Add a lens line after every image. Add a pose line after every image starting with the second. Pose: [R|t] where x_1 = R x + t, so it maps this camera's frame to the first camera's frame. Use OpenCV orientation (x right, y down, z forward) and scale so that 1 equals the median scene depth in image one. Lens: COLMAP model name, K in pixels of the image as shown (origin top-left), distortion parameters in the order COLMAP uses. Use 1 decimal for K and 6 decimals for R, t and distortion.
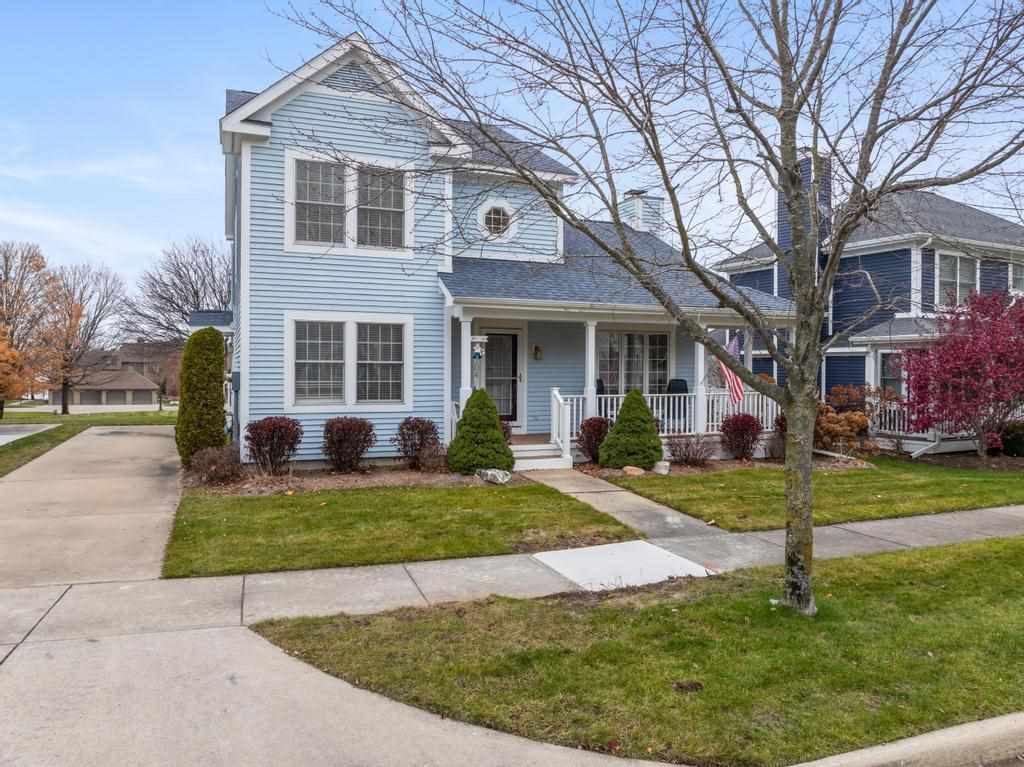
lens RADIAL K [[713.9, 0, 512.0], [0, 713.9, 383.5], [0, 0, 1]] dist [-0.040066, -0.002447]
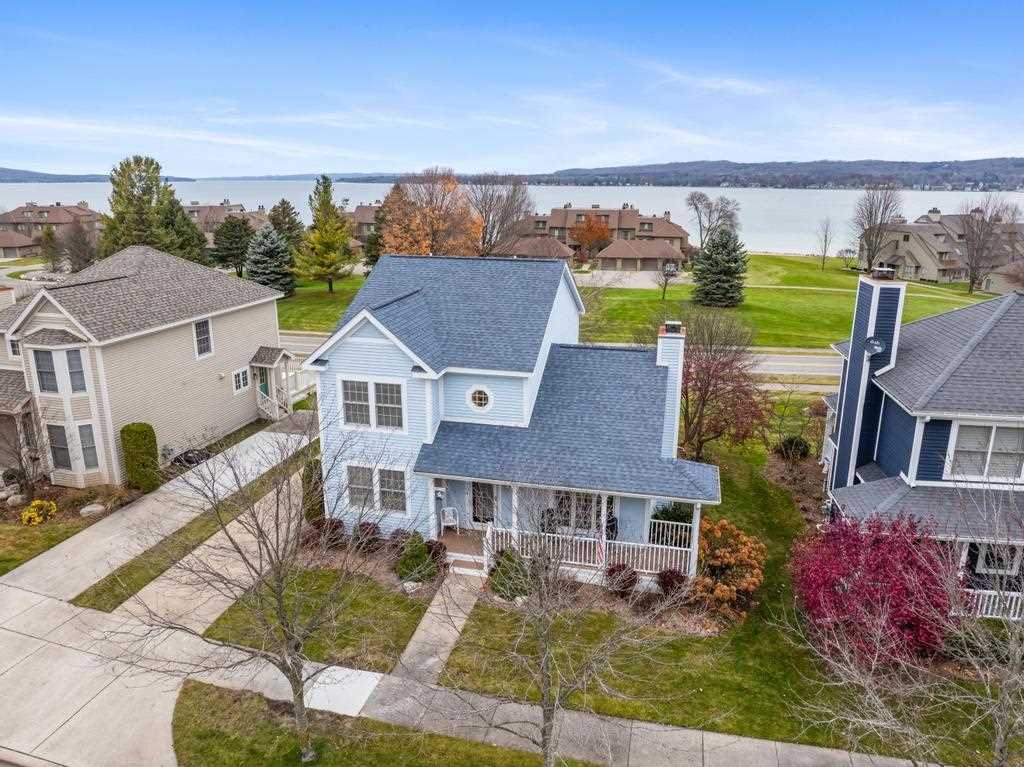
lens RADIAL K [[712.6, 0, 496.3], [0, 712.6, 386.8], [0, 0, 1]] dist [-0.030967, -0.000176]
pose [[0.806369, 0.148916, -0.572358, 0.956196], [-0.007164, 0.970169, 0.242325, -0.686681], [0.591370, -0.191303, 0.783380, -0.149403]]
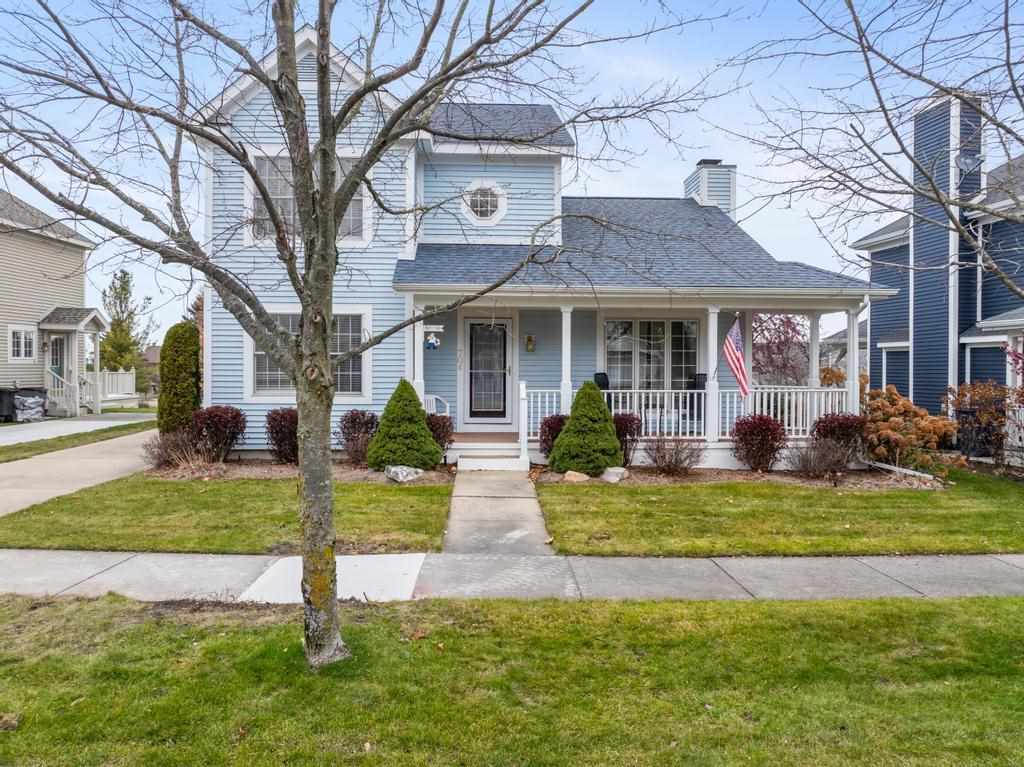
lens RADIAL K [[713.9, 0, 512.0], [0, 713.9, 383.5], [0, 0, 1]] dist [-0.040066, -0.002447]
pose [[0.944521, 0.007403, -0.328366, 0.363188], [-0.008513, 0.999962, -0.001944, 0.011133], [0.328339, 0.004631, 0.944548, 0.147447]]
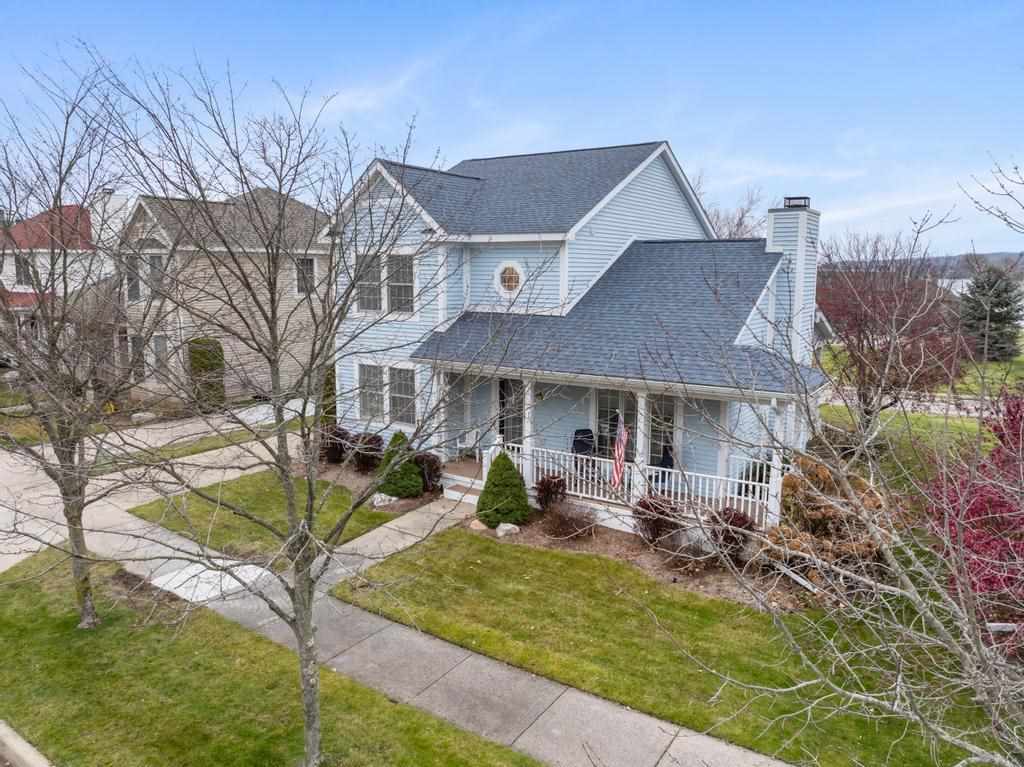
lens RADIAL K [[713.9, 0, 512.0], [0, 713.9, 383.5], [0, 0, 1]] dist [-0.040066, -0.002447]
pose [[0.572545, 0.127147, -0.809954, 1.044433], [-0.026171, 0.990233, 0.136947, -0.247145], [0.819456, -0.057211, 0.570280, 0.384342]]
